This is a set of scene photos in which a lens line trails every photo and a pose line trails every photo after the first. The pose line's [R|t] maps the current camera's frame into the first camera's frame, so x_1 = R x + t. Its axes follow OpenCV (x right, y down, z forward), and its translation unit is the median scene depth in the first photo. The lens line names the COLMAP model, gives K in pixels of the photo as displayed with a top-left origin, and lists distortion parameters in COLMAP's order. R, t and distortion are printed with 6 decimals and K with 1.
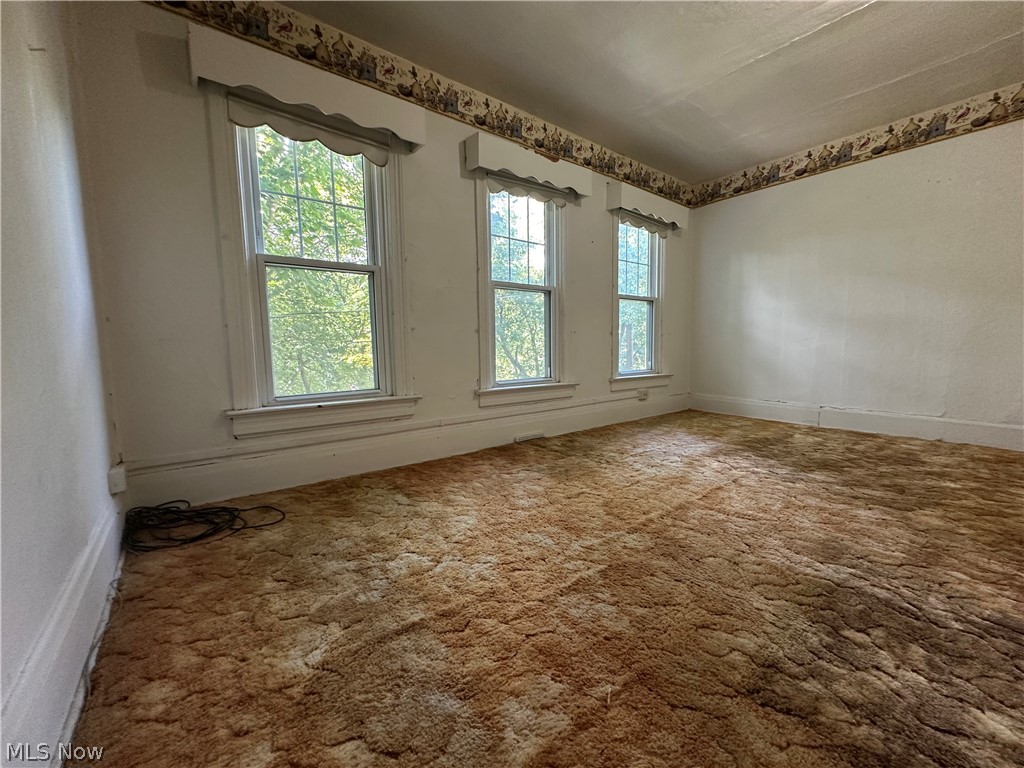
lens RADIAL K [[407.5, 0, 513.5], [0, 407.5, 384.7], [0, 0, 1]] dist [0.000471, -0.000519]
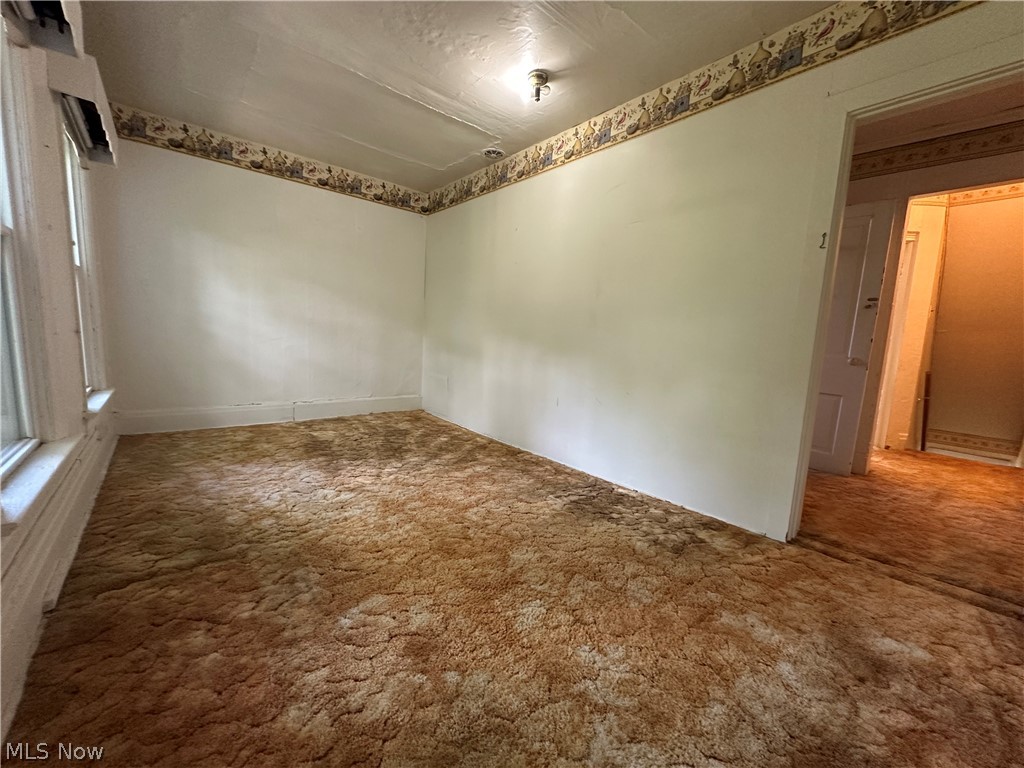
lens RADIAL K [[407.5, 0, 513.1], [0, 407.5, 385.1], [0, 0, 1]] dist [0.000471, -0.000519]
pose [[-0.032932, -0.119419, 0.992298, -0.506676], [0.049960, 0.991398, 0.120969, -0.144472], [-0.998208, 0.053559, -0.026683, 0.695143]]
